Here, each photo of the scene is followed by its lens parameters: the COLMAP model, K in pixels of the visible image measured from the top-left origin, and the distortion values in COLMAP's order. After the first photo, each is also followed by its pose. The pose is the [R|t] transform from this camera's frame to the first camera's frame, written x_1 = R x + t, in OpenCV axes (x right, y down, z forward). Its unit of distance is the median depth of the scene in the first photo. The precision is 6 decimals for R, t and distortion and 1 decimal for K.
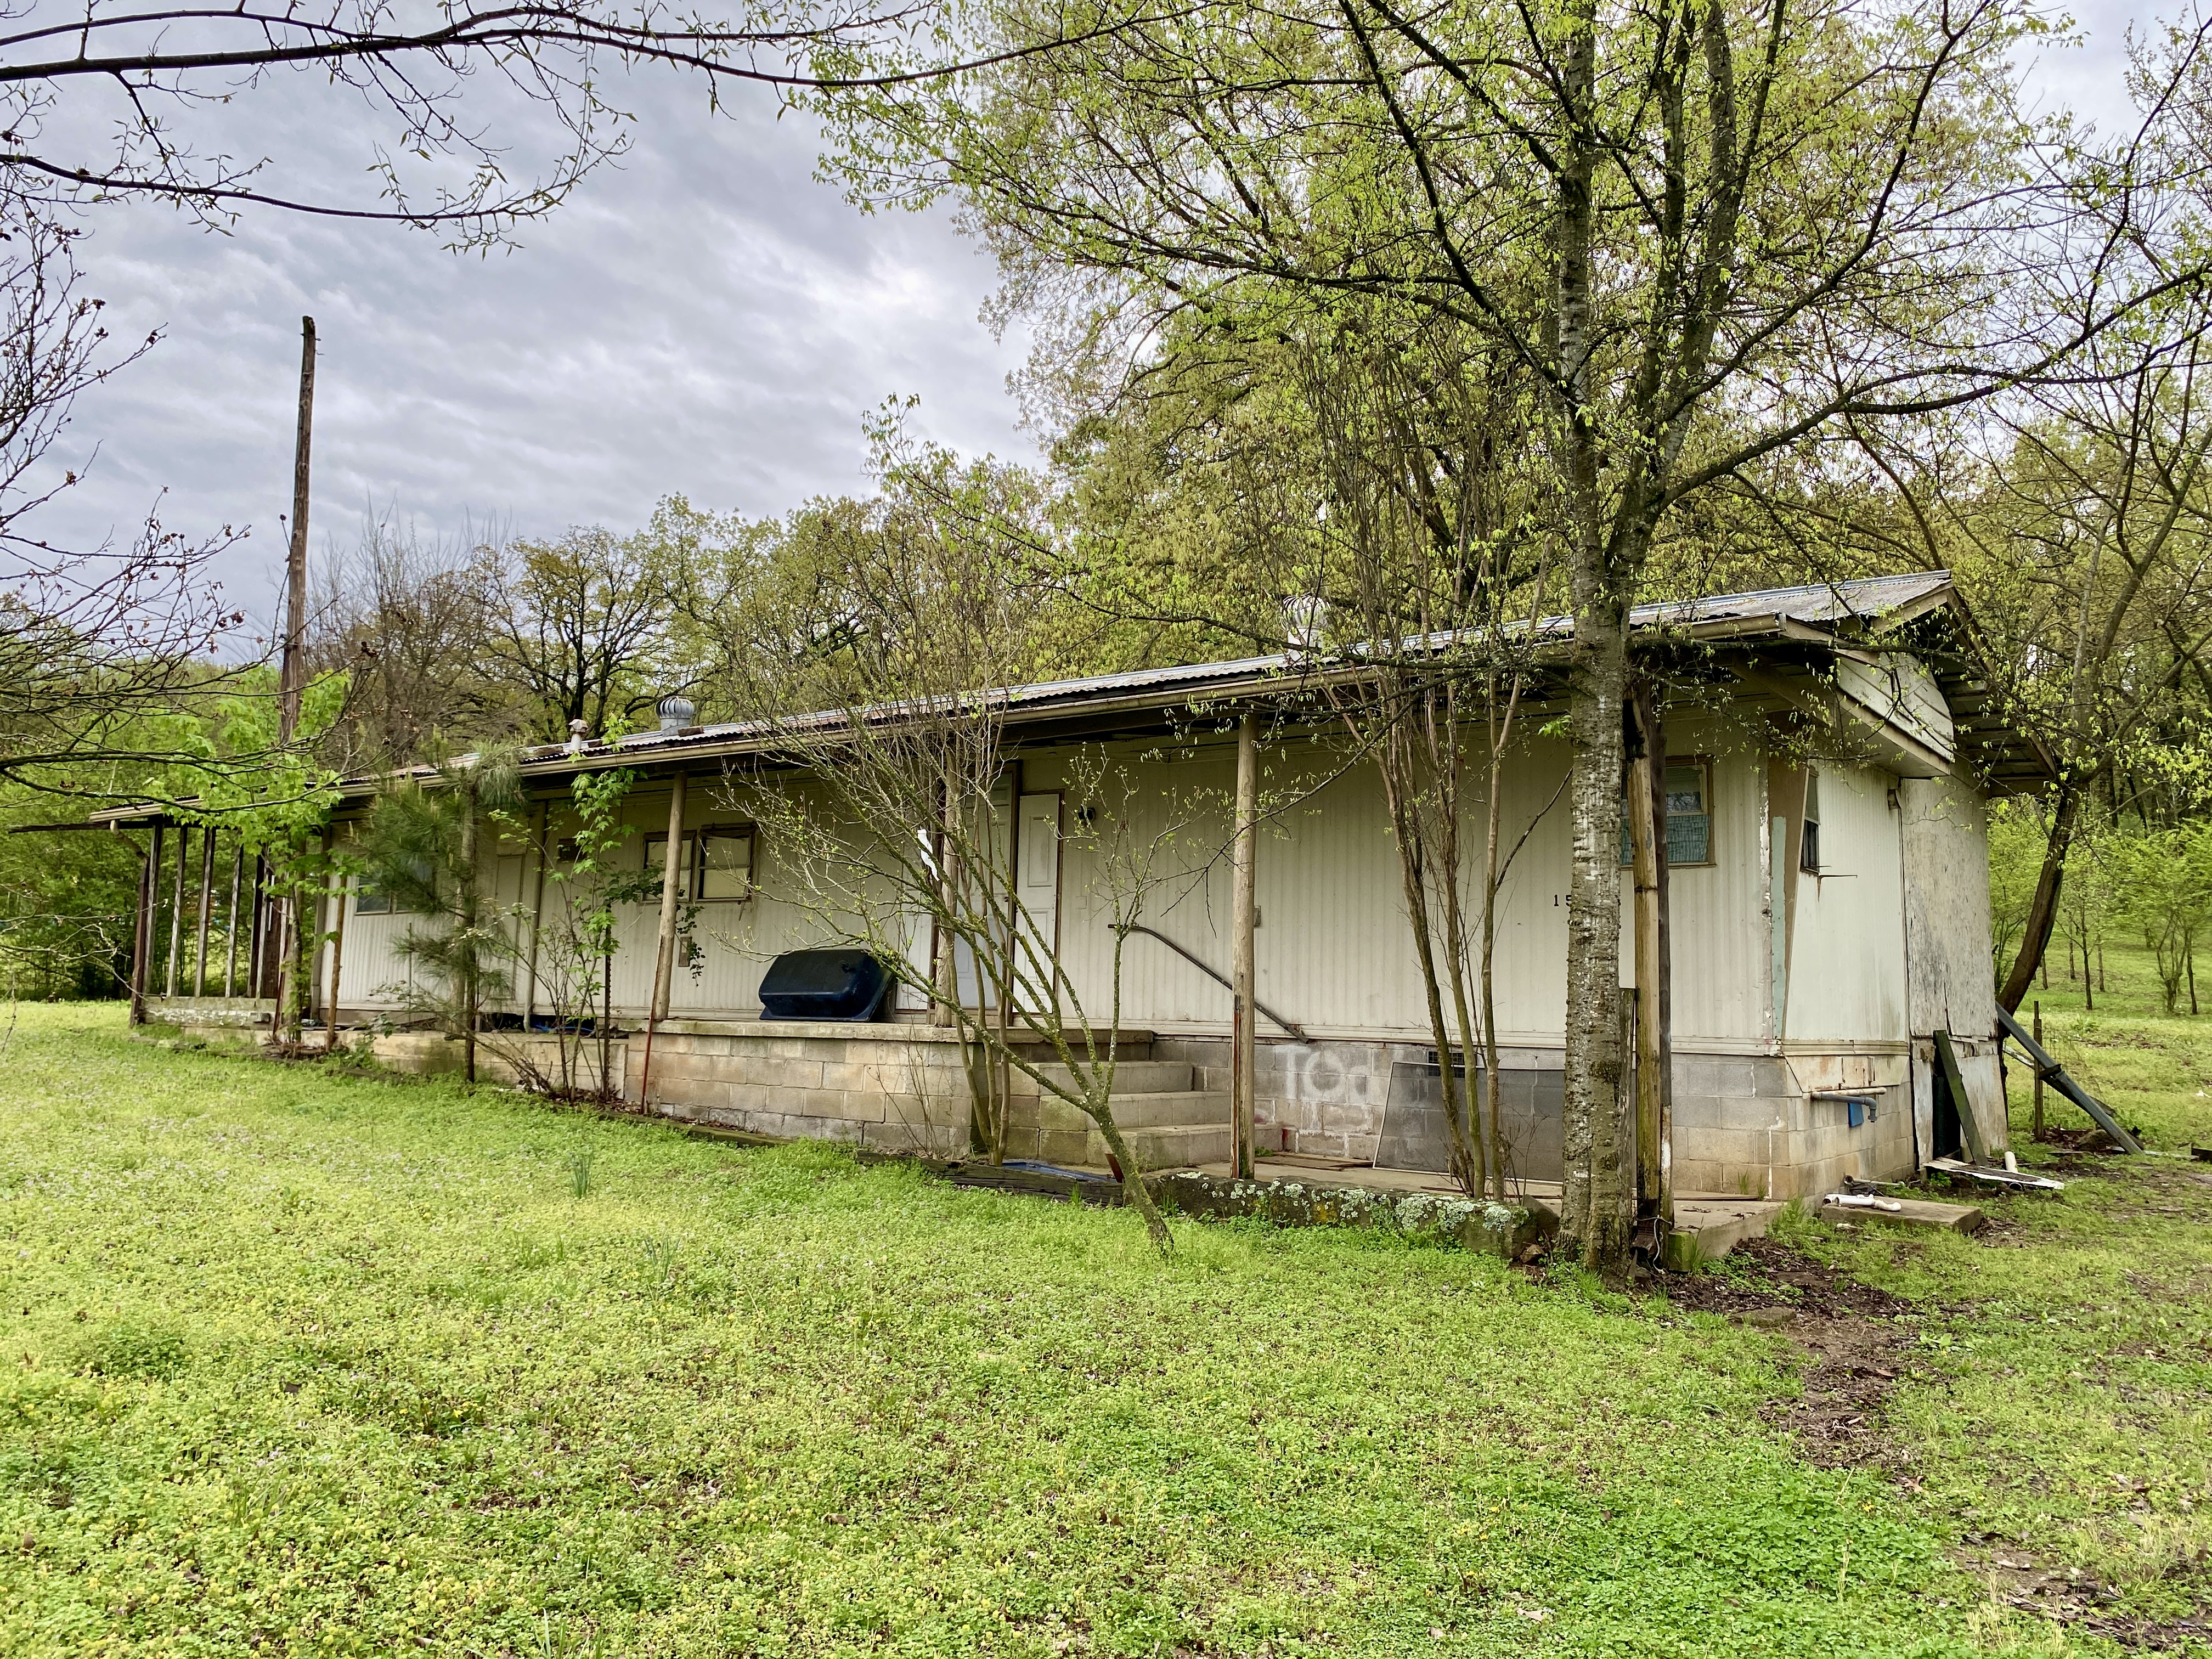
lens RADIAL K [[1669.9, 0, 1111.6], [0, 1669.9, 829.3], [0, 0, 1]] dist [0.045888, -0.052914]
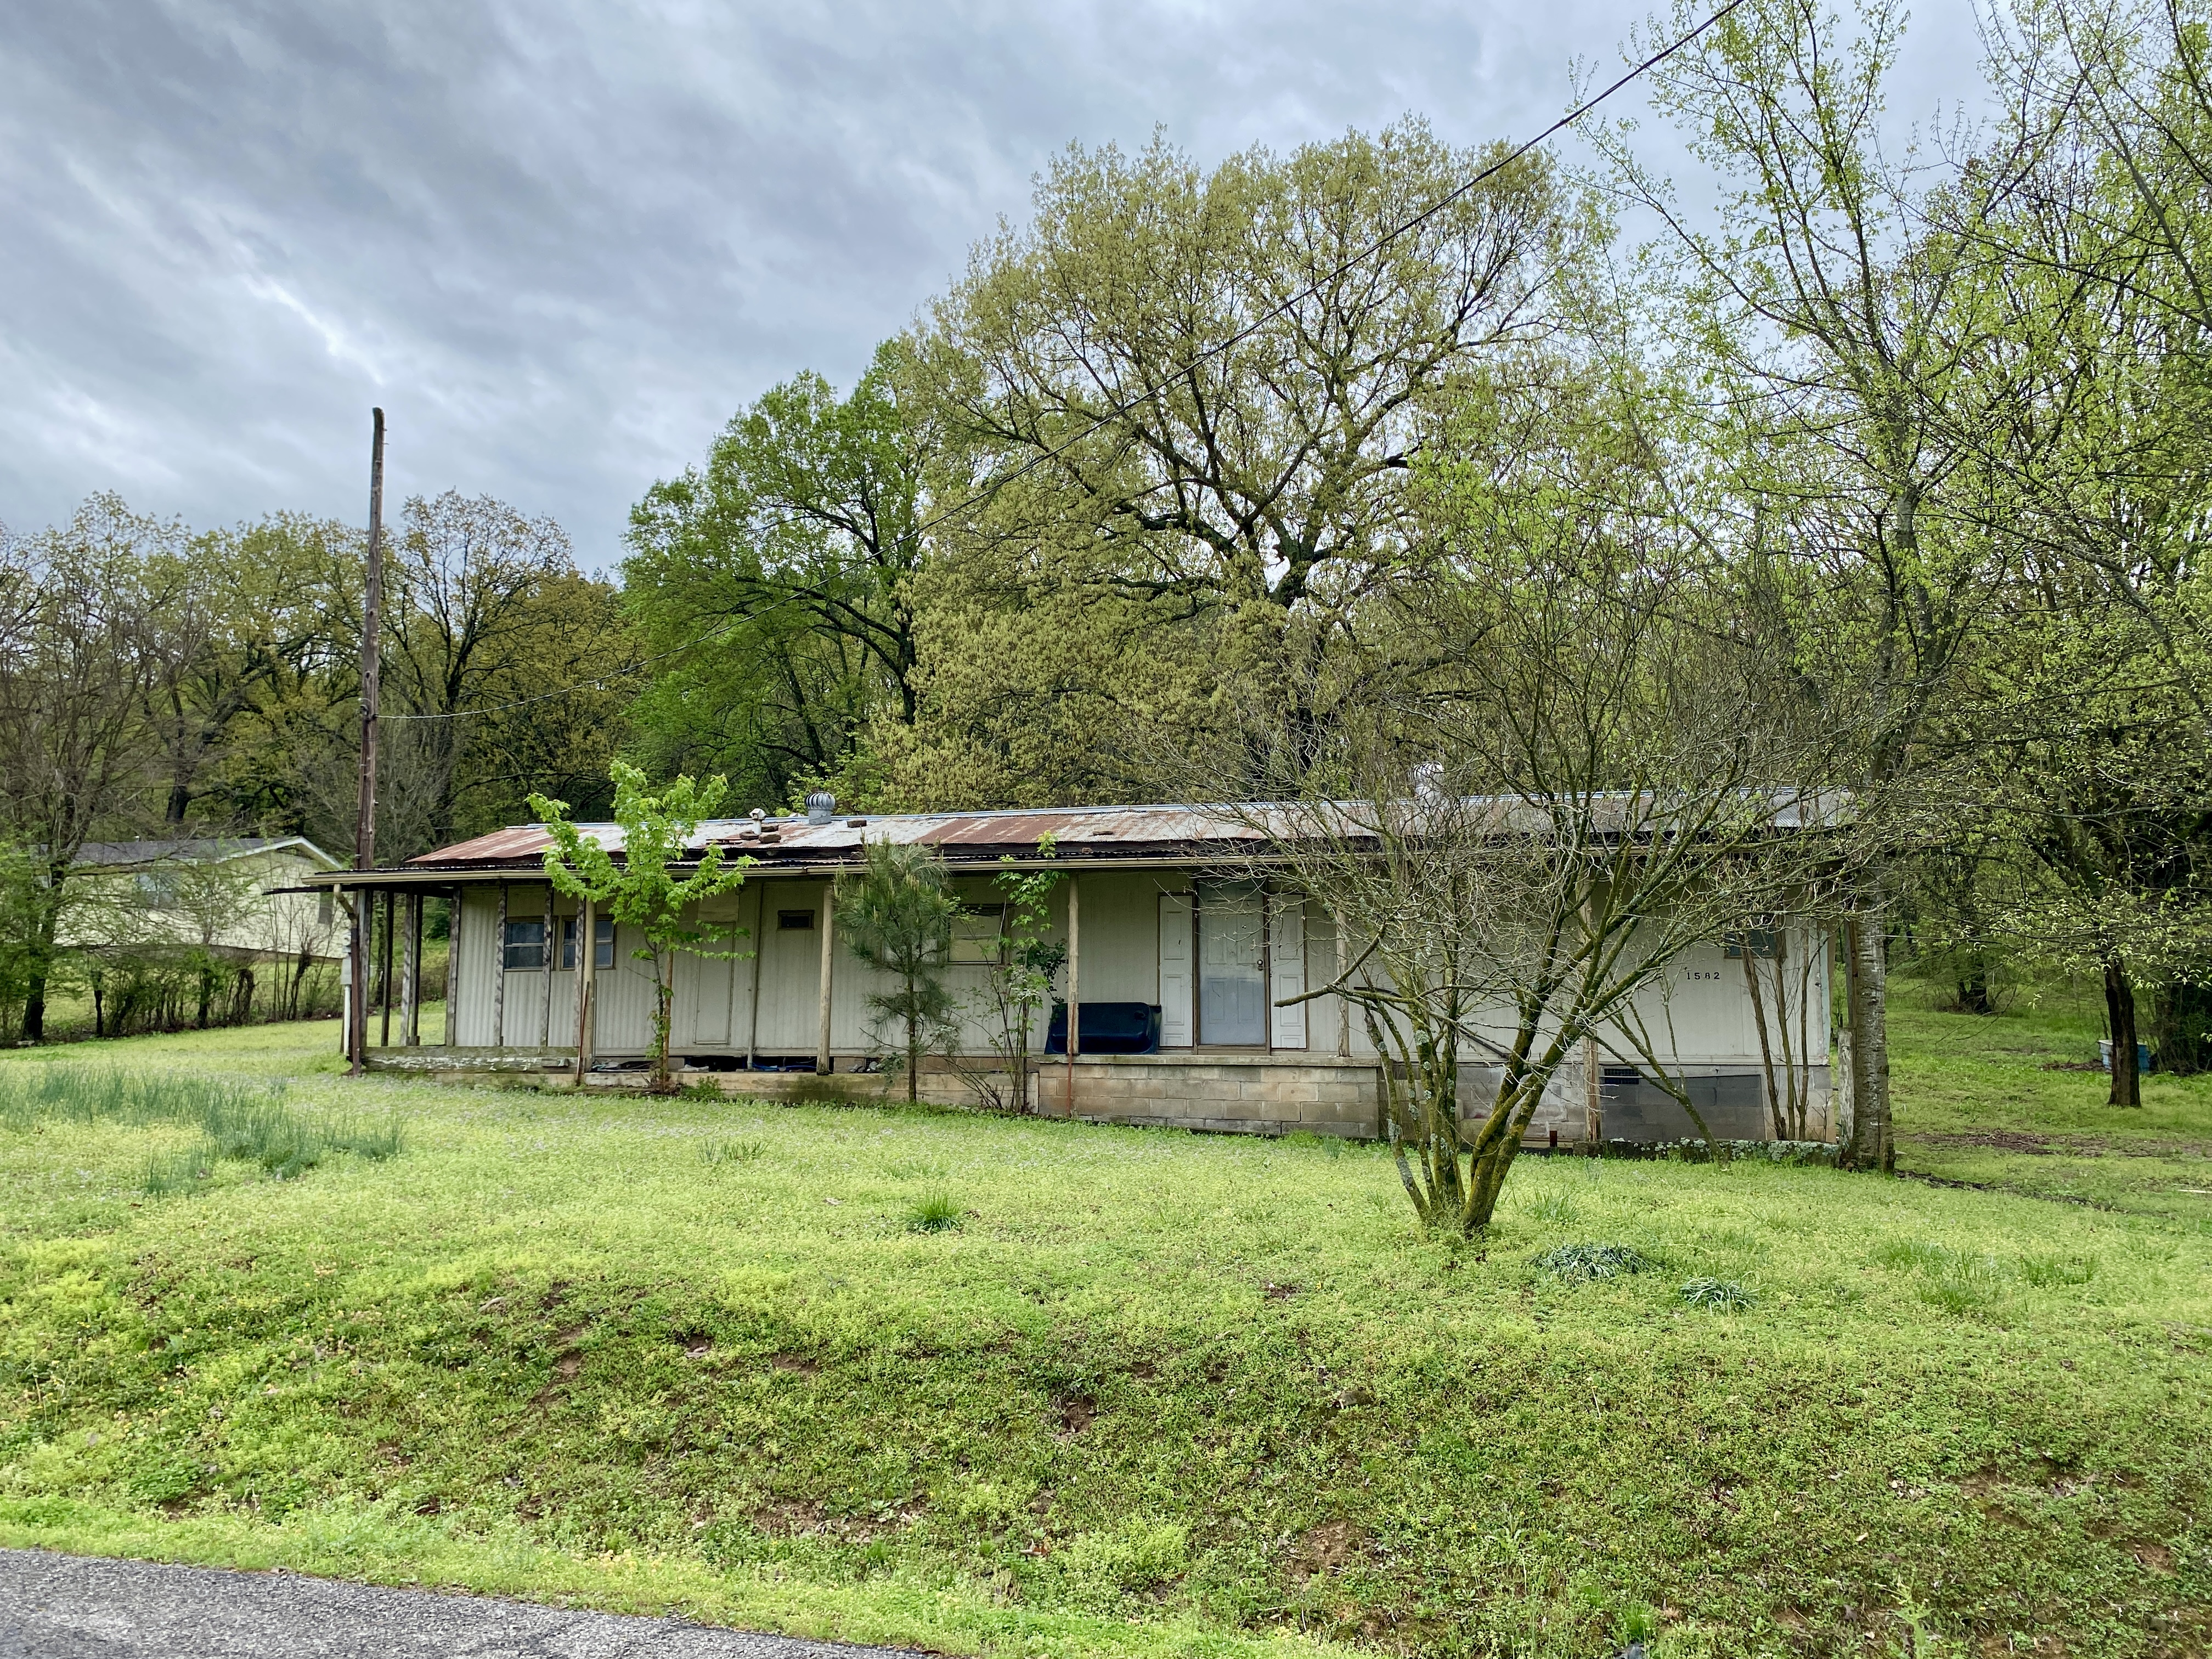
lens RADIAL K [[1669.9, 0, 1098.6], [0, 1669.9, 831.9], [0, 0, 1]] dist [0.045888, -0.052914]
pose [[0.929831, 0.038624, 0.365955, -0.746537], [-0.028709, 0.999059, -0.032500, -0.024733], [-0.366867, 0.019714, 0.930065, -0.284633]]
